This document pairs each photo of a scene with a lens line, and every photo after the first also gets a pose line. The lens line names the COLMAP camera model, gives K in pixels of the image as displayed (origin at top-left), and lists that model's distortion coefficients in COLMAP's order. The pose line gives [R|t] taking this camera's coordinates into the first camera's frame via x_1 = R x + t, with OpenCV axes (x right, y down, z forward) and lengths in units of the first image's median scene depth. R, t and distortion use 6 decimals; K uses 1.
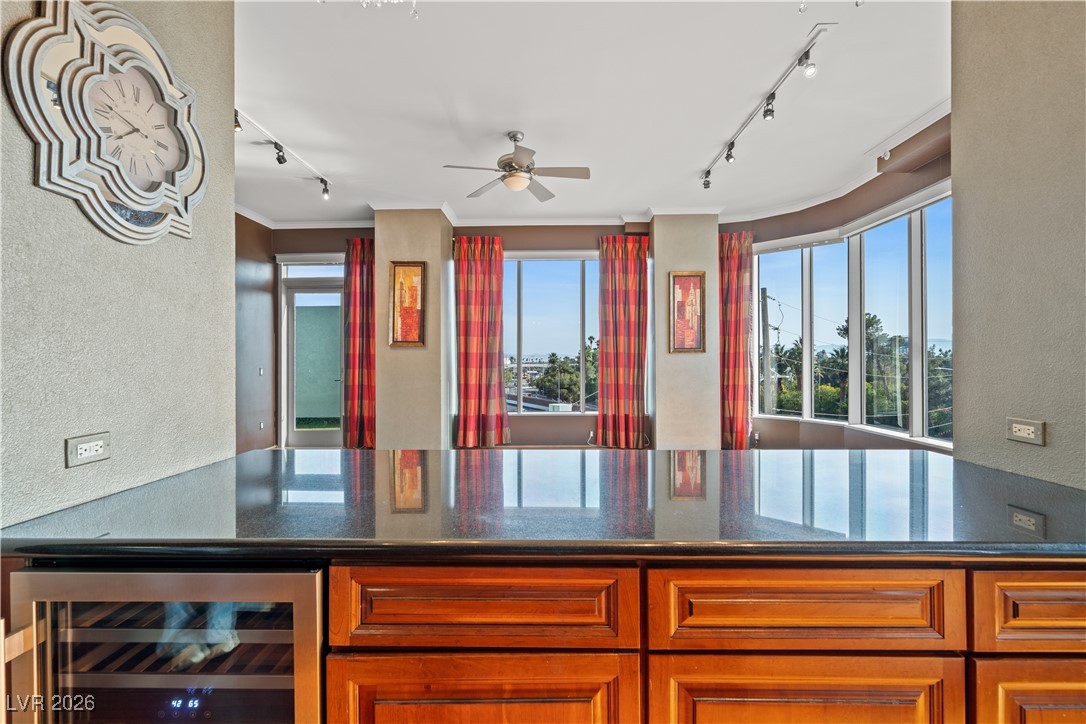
lens RADIAL K [[500.1, 0, 543.0], [0, 500.1, 362.0], [0, 0, 1]] dist [-0.047794, 0.042153]
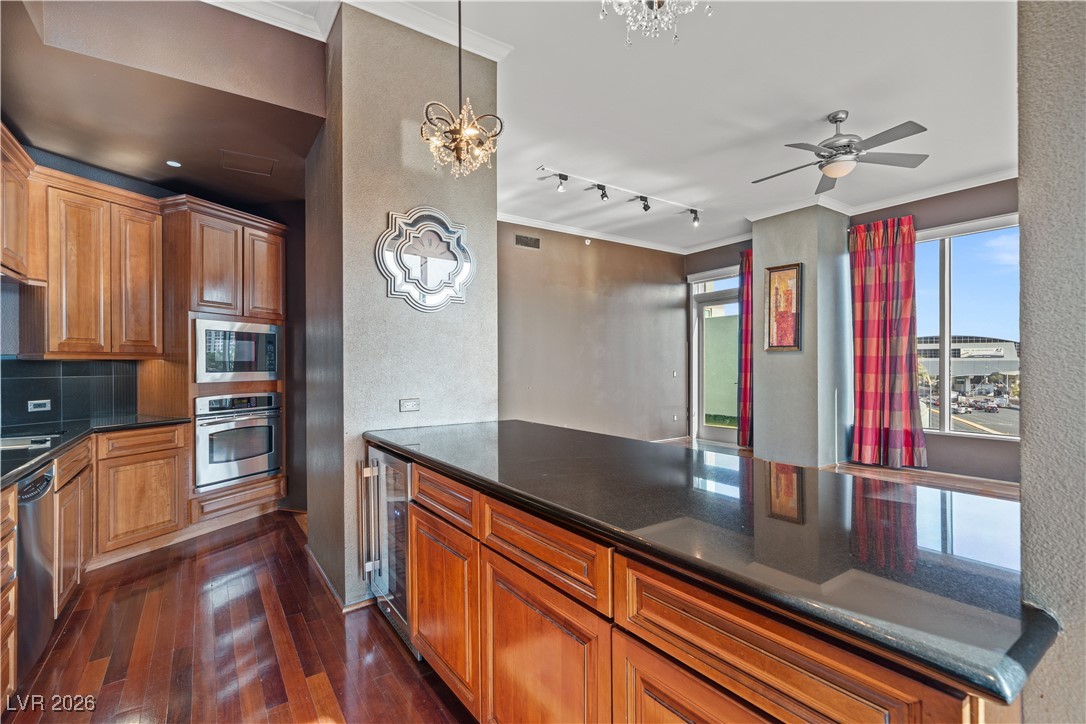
lens RADIAL K [[495.6, 0, 542.9], [0, 495.6, 350.6], [0, 0, 1]] dist [0.000577, -0.000150]
pose [[0.581580, -0.024632, -0.813116, 0.232803], [-0.000557, 0.999529, -0.030677, -0.001039], [0.813489, 0.018294, 0.581292, 0.030208]]
